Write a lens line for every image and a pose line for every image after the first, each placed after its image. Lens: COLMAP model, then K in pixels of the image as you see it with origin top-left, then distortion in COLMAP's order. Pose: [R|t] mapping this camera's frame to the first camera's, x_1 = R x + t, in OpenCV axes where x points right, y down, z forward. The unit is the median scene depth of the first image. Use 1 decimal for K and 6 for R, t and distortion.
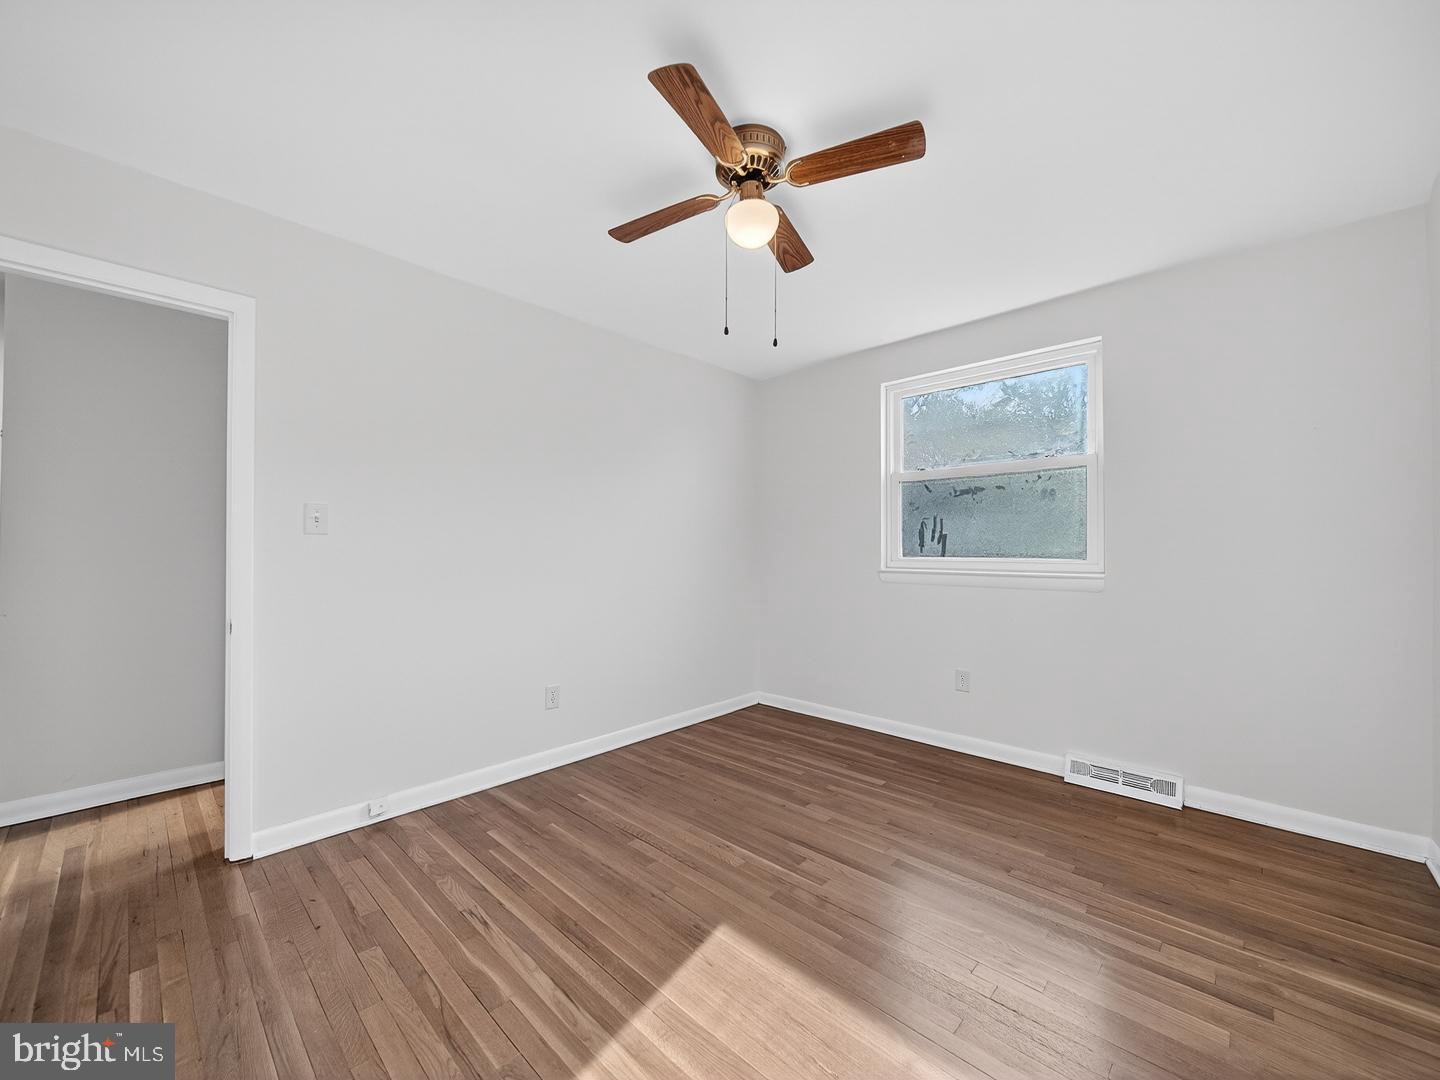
lens RADIAL K [[569.3, 0, 720.0], [0, 569.3, 540.0], [0, 0, 1]] dist [0.000019, -0.000088]
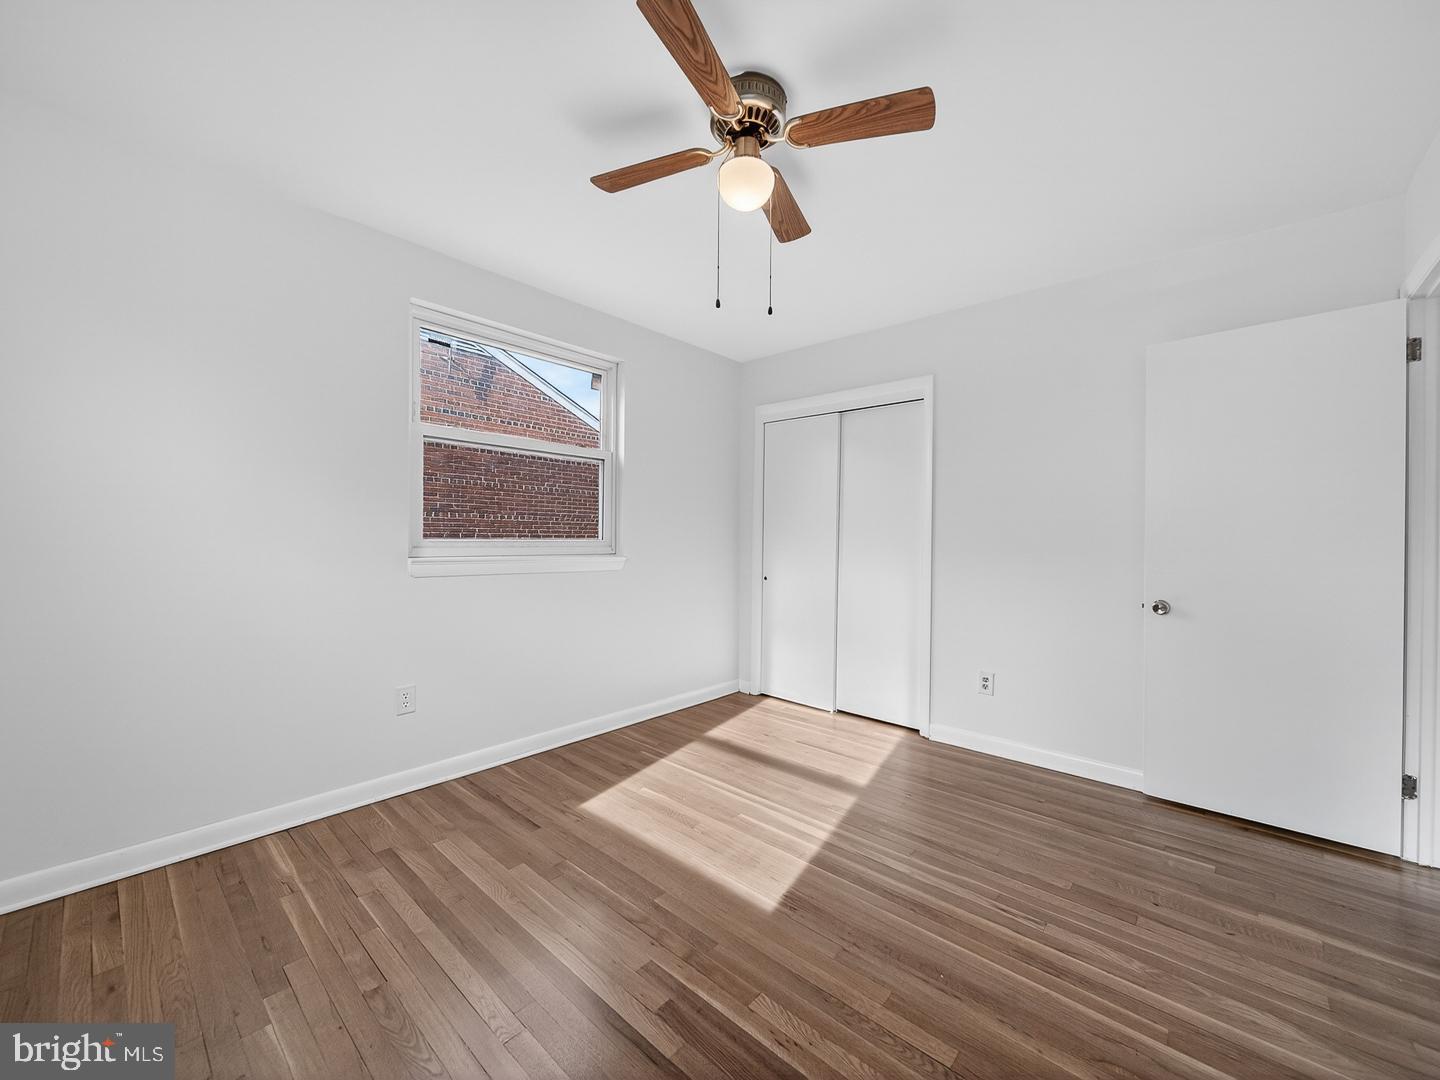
lens RADIAL K [[569.3, 0, 720.0], [0, 569.3, 540.0], [0, 0, 1]] dist [0.000019, -0.000088]
pose [[-0.999724, -0.009154, -0.021645, 0.112241], [-0.008972, 0.999924, -0.008483, 0.030321], [0.021721, -0.008286, -0.999730, 1.921952]]
